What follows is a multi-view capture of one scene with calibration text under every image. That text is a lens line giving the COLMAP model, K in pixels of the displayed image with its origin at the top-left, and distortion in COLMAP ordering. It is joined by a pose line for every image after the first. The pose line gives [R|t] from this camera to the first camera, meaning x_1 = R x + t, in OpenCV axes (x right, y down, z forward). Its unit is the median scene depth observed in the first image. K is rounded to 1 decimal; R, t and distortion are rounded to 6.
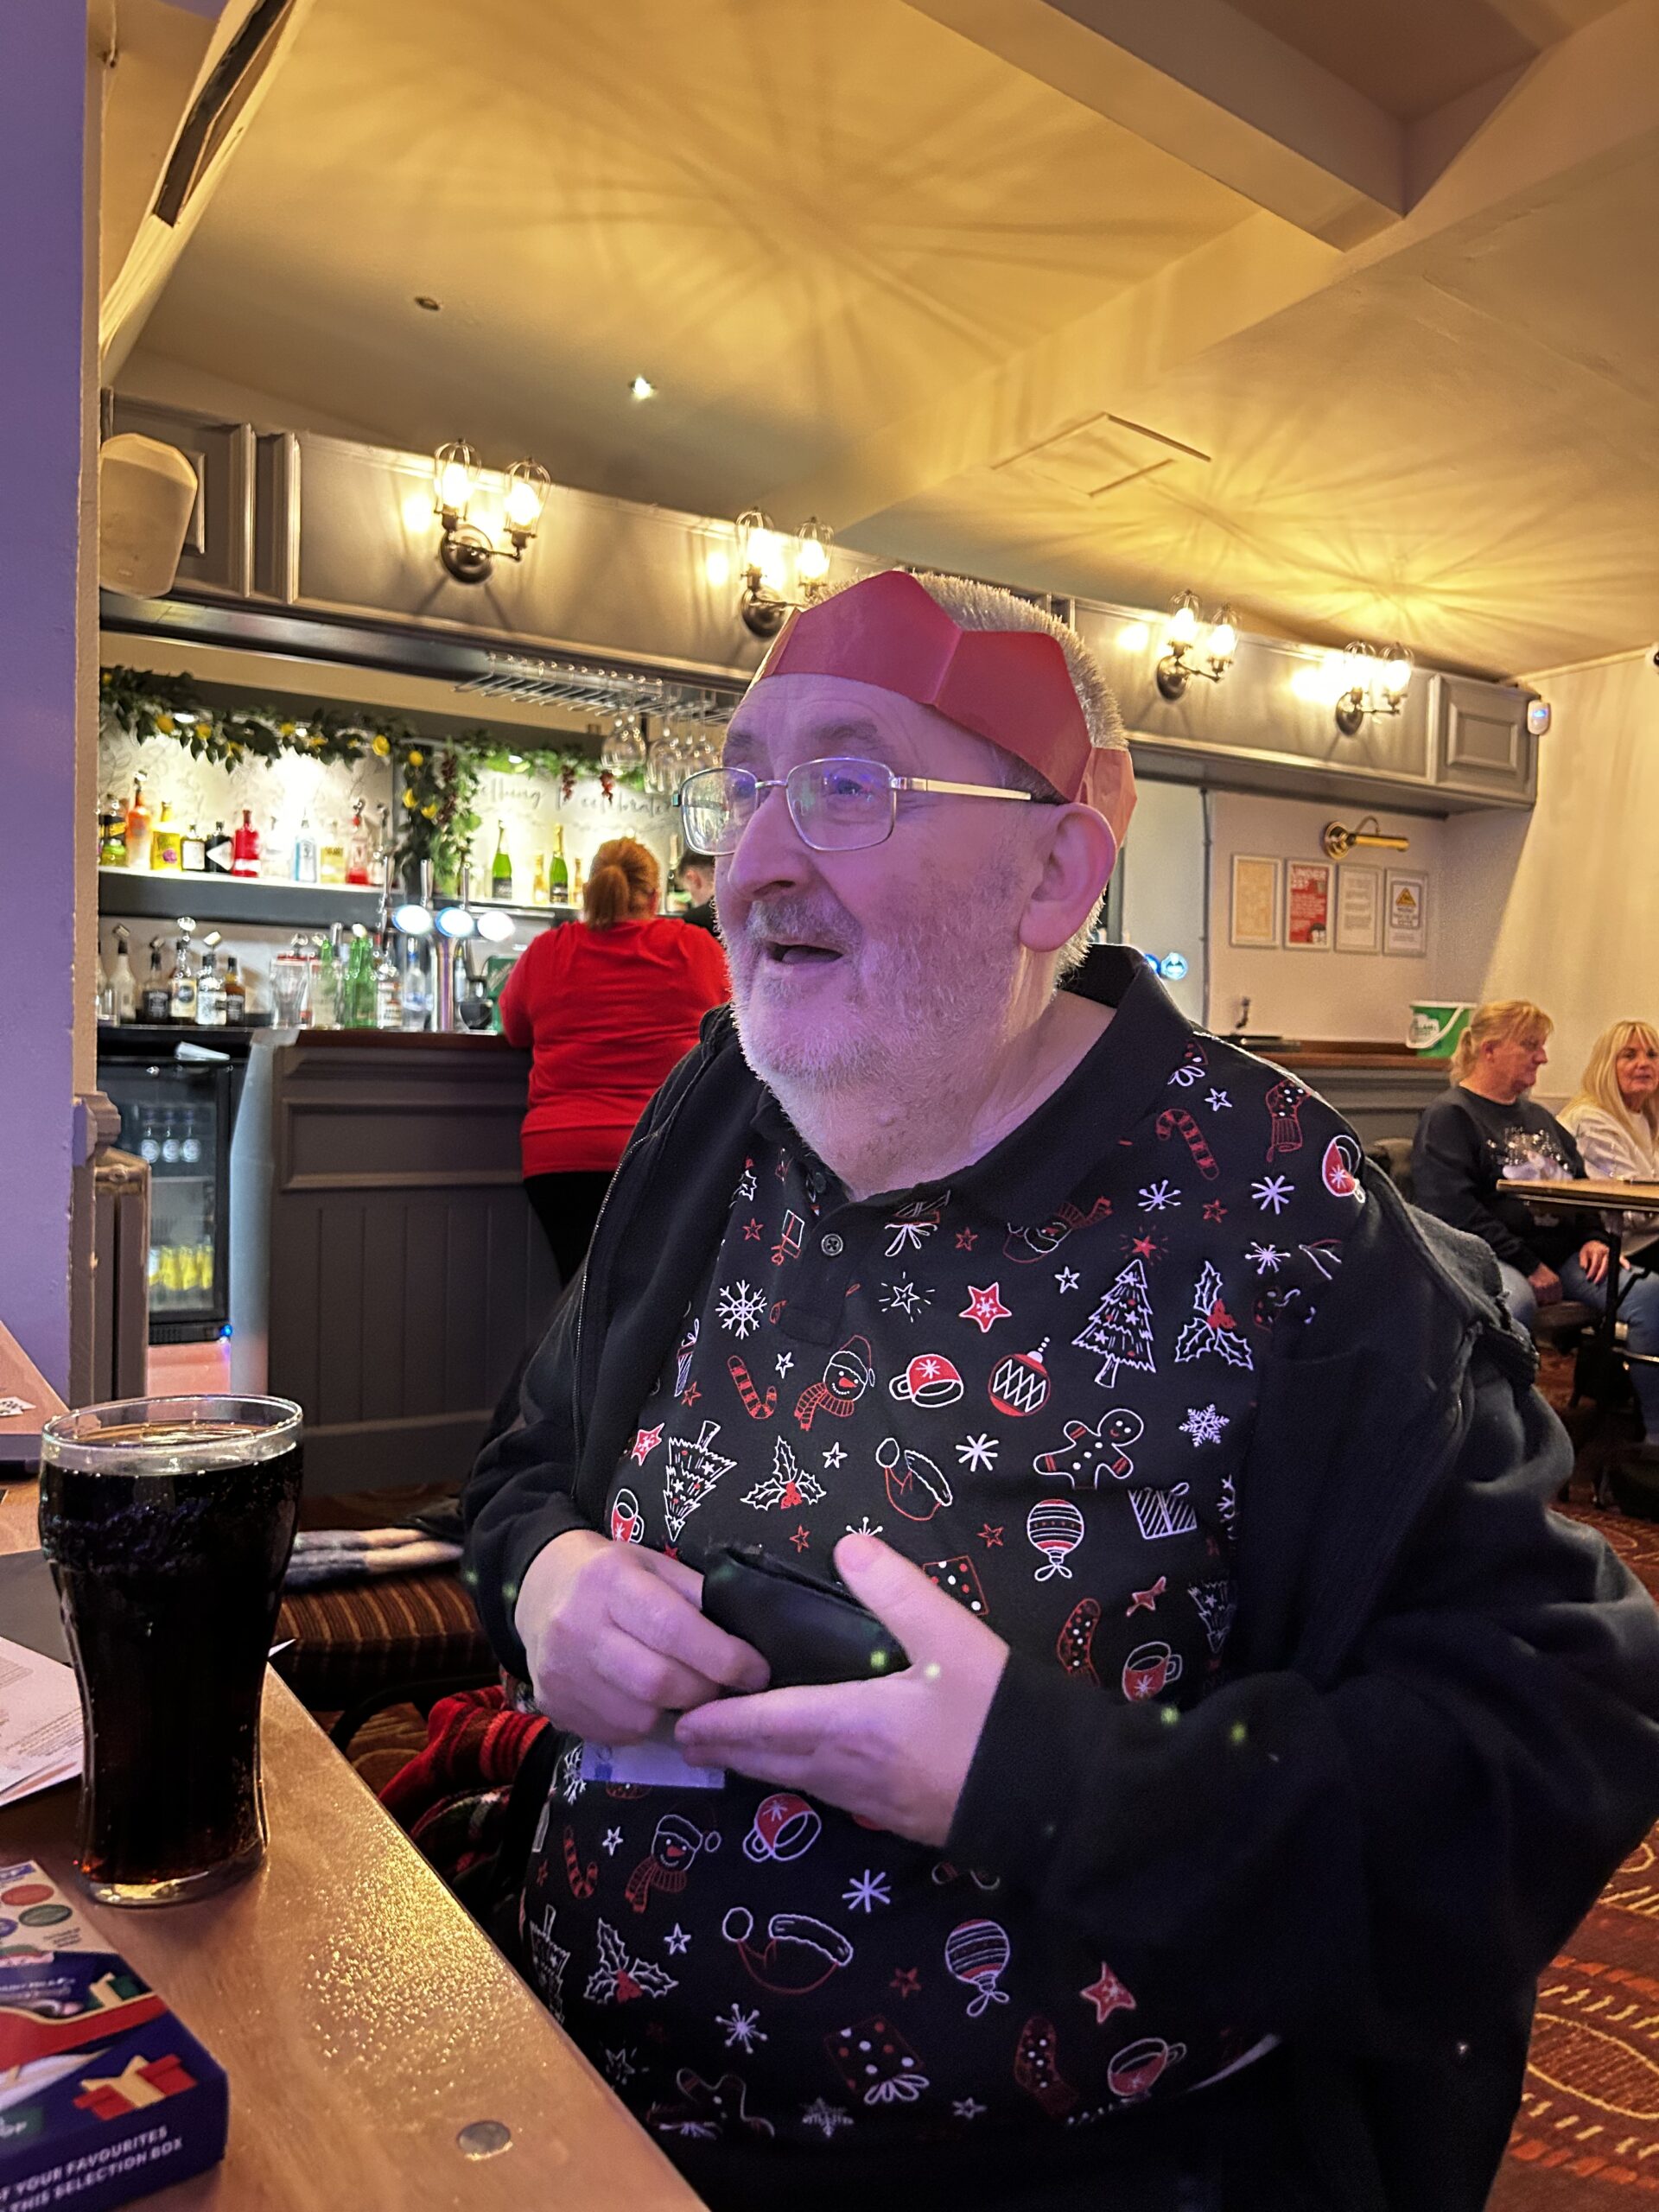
lens RADIAL K [[1668.9, 0, 825.0], [0, 1668.9, 1104.1], [0, 0, 1]] dist [0.049148, -0.055976]
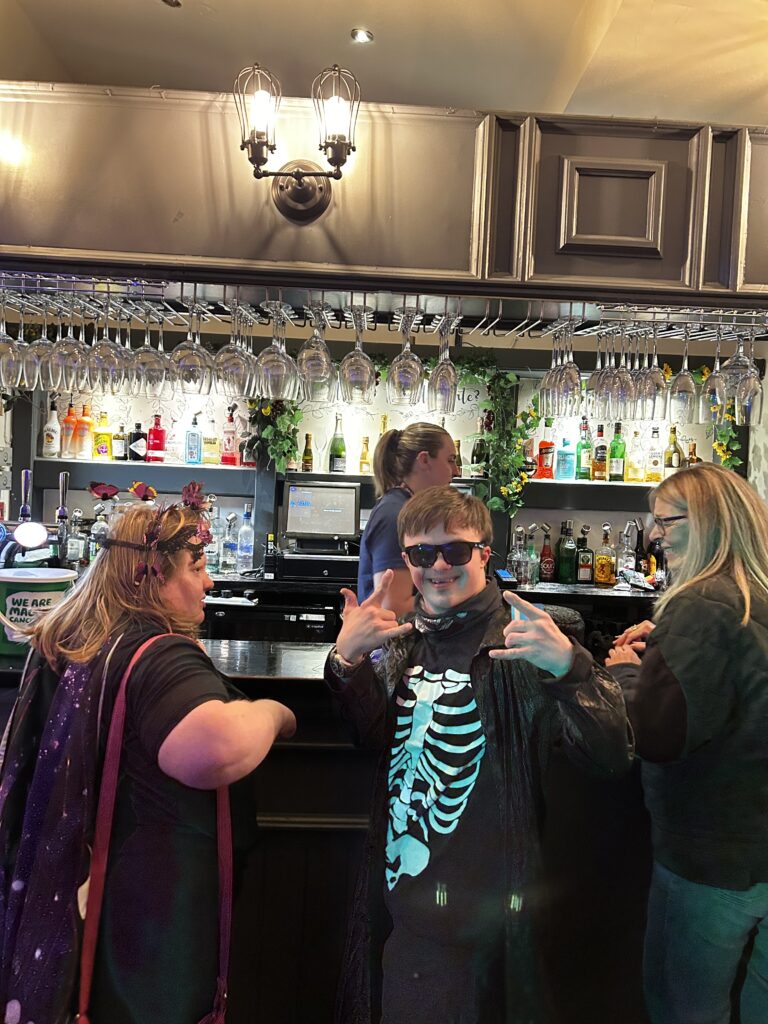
lens RADIAL K [[772.6, 0, 388.1], [0, 772.6, 511.3], [0, 0, 1]] dist [0.049148, -0.055976]
pose [[0.877020, 0.028427, -0.479613, 0.154000], [-0.032188, 0.999482, 0.000380, -0.099393], [0.479375, 0.015104, 0.877480, 0.513388]]
